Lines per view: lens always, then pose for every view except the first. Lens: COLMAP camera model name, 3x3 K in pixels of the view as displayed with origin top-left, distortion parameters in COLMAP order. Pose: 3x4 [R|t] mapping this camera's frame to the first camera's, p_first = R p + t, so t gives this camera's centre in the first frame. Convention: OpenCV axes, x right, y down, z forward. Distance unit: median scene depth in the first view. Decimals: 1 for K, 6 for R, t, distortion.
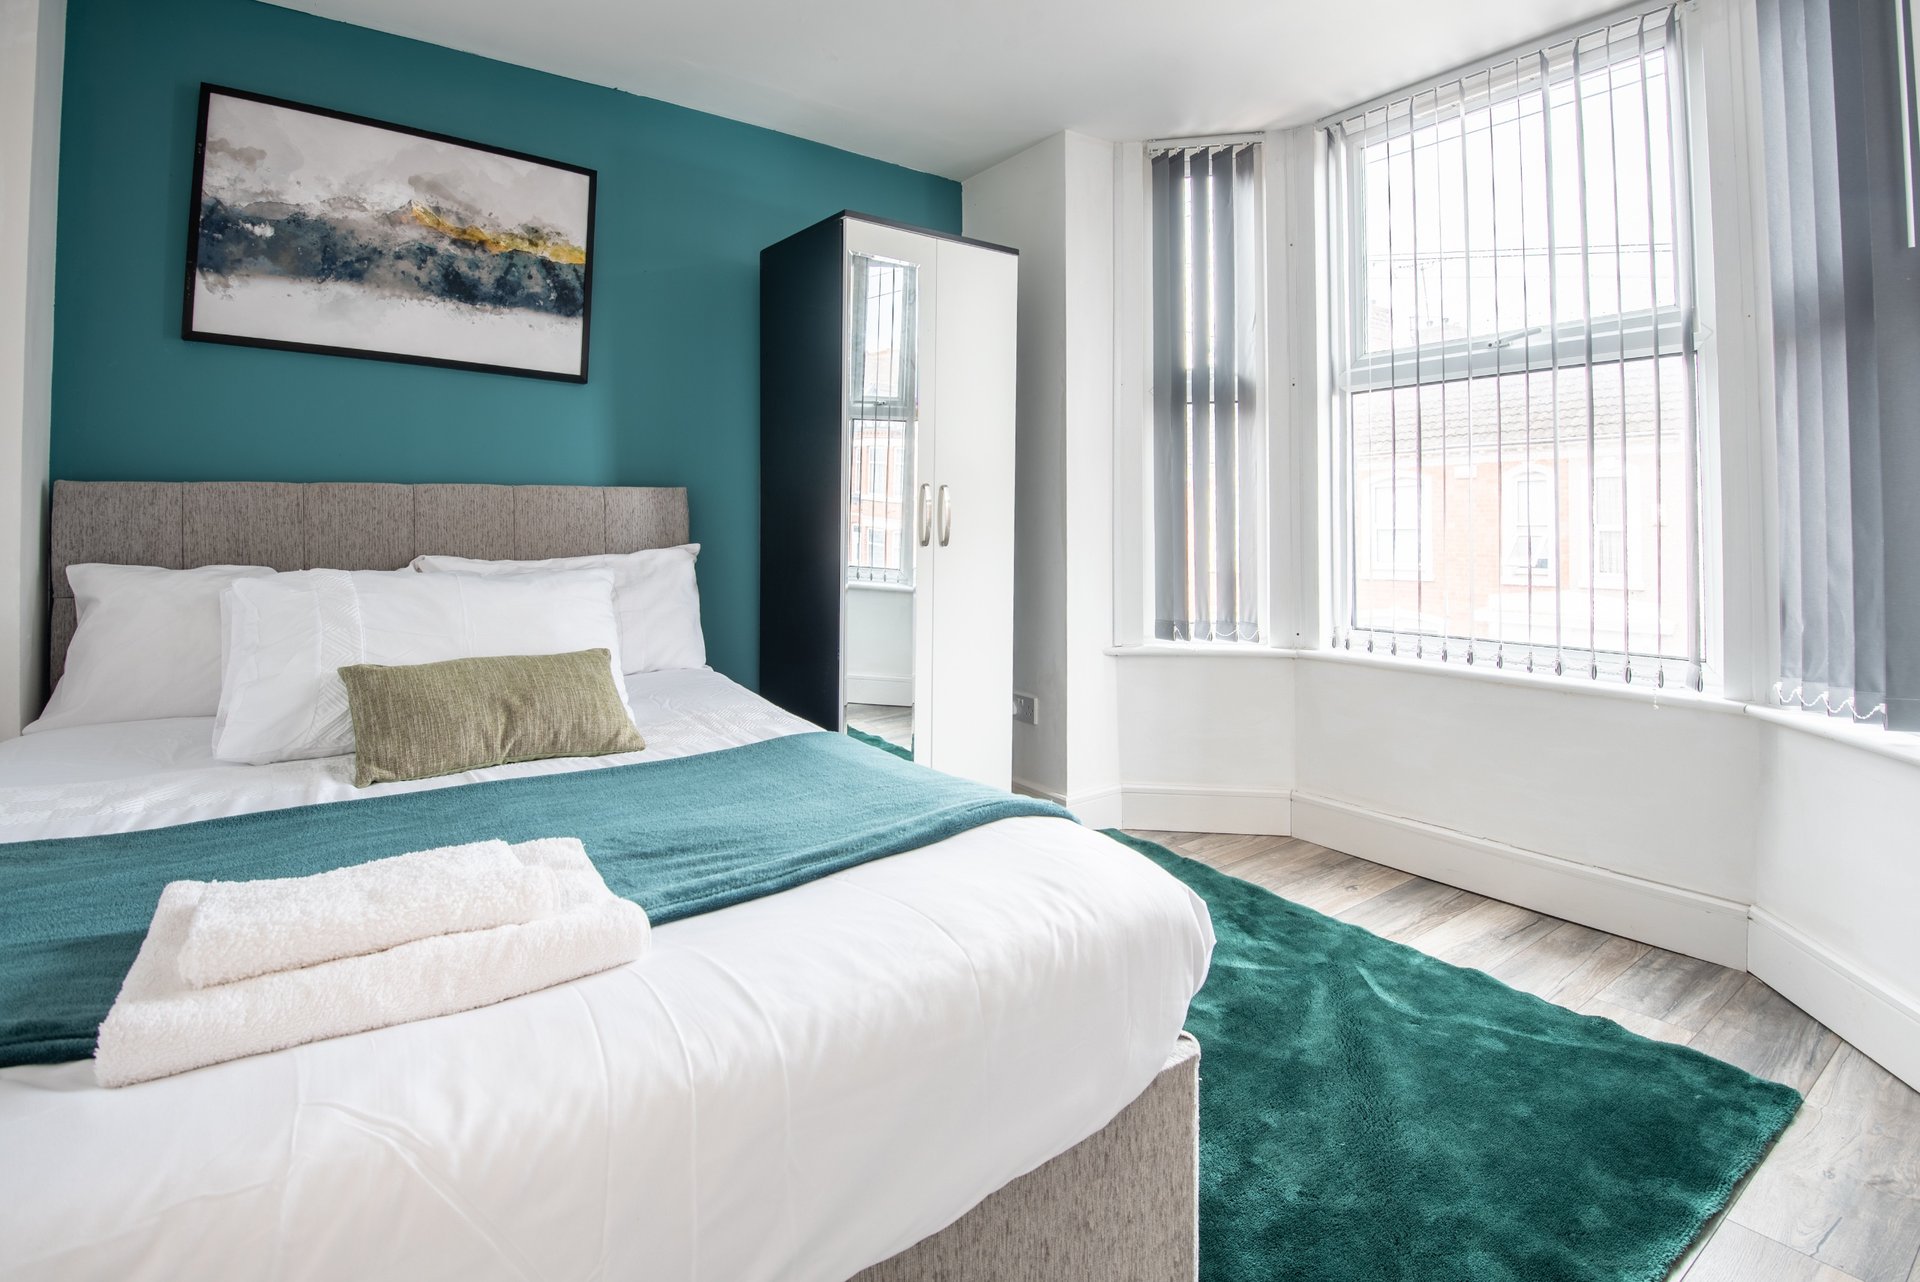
lens RADIAL K [[856.9, 0, 948.3], [0, 856.9, 564.9], [0, 0, 1]] dist [0.000918, -0.020755]
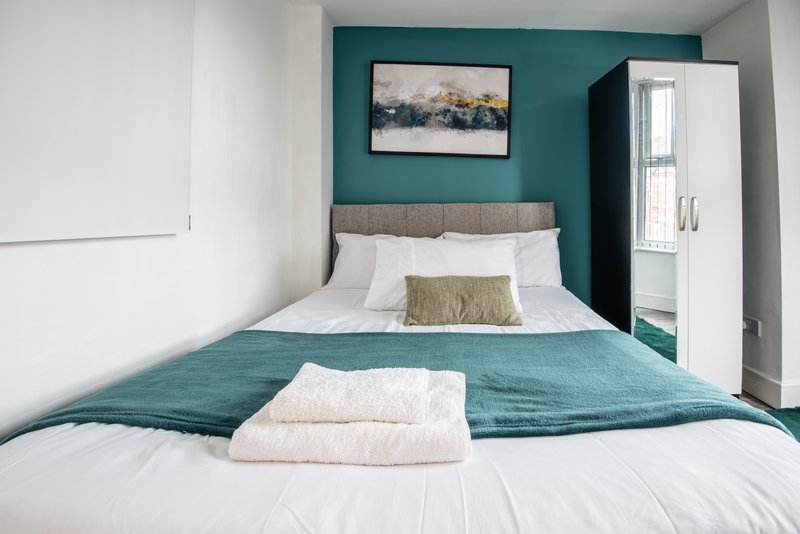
lens RADIAL K [[380.3, 0, 447.0], [0, 380.3, 217.3], [0, 0, 1]] dist [-0.000858, -0.028864]
pose [[0.828082, -0.006305, -0.560571, 0.017758], [-0.023568, 0.998661, -0.046047, -0.003178], [0.560111, 0.051342, 0.826825, 0.101445]]
